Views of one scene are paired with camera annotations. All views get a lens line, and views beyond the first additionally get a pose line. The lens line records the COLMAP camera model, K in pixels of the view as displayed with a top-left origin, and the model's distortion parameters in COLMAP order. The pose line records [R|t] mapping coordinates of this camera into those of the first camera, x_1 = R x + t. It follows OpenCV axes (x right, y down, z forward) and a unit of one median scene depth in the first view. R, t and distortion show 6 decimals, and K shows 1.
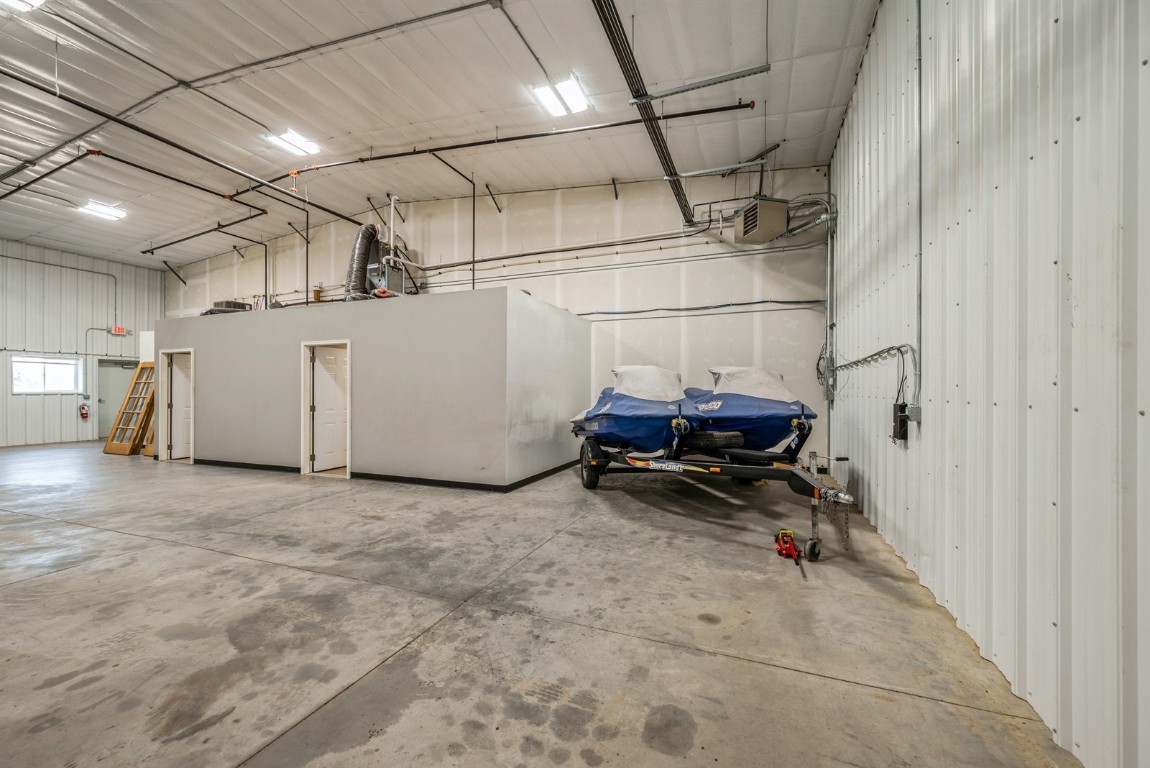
lens RADIAL K [[457.5, 0, 569.5], [0, 457.5, 390.5], [0, 0, 1]] dist [-0.000032, -0.000004]
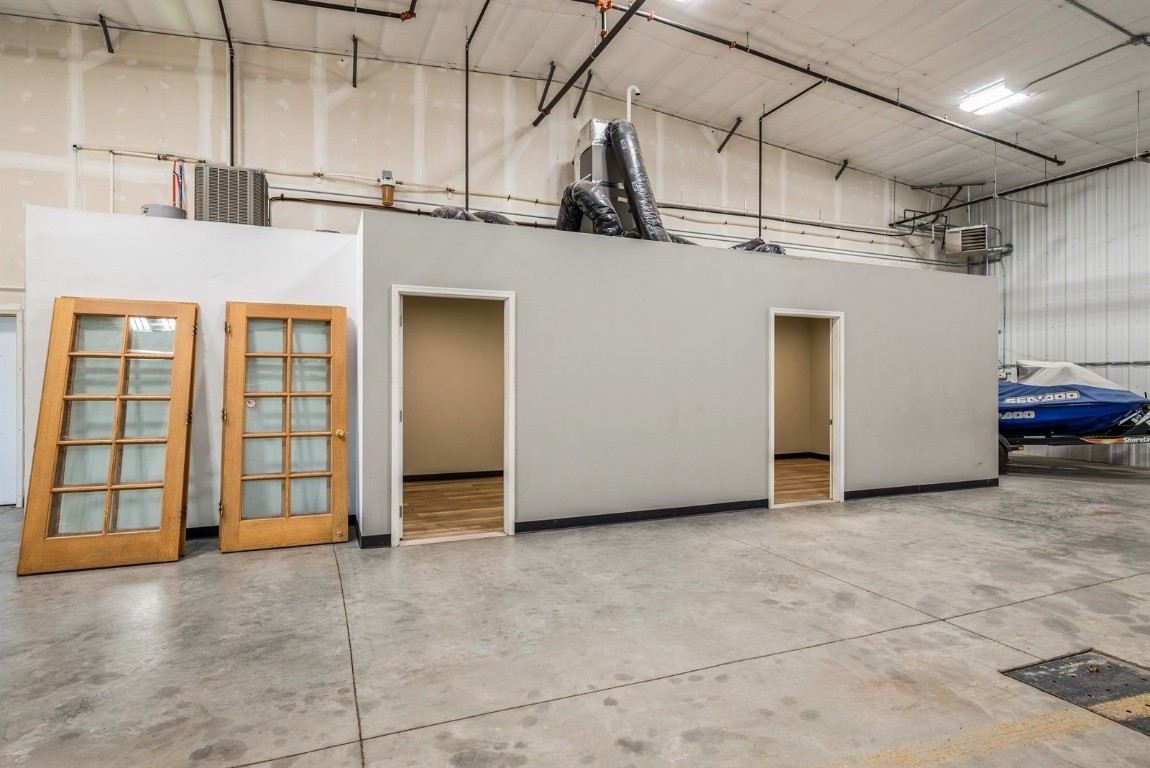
lens RADIAL K [[623.5, 0, 575.0], [0, 623.5, 384.0], [0, 0, 1]] dist [0.002003, 0.000523]
pose [[0.700630, -0.000965, 0.713524, -1.112592], [-0.000029, 0.999999, 0.001381, 0.001899], [-0.713525, -0.000989, 0.700629, 0.445462]]
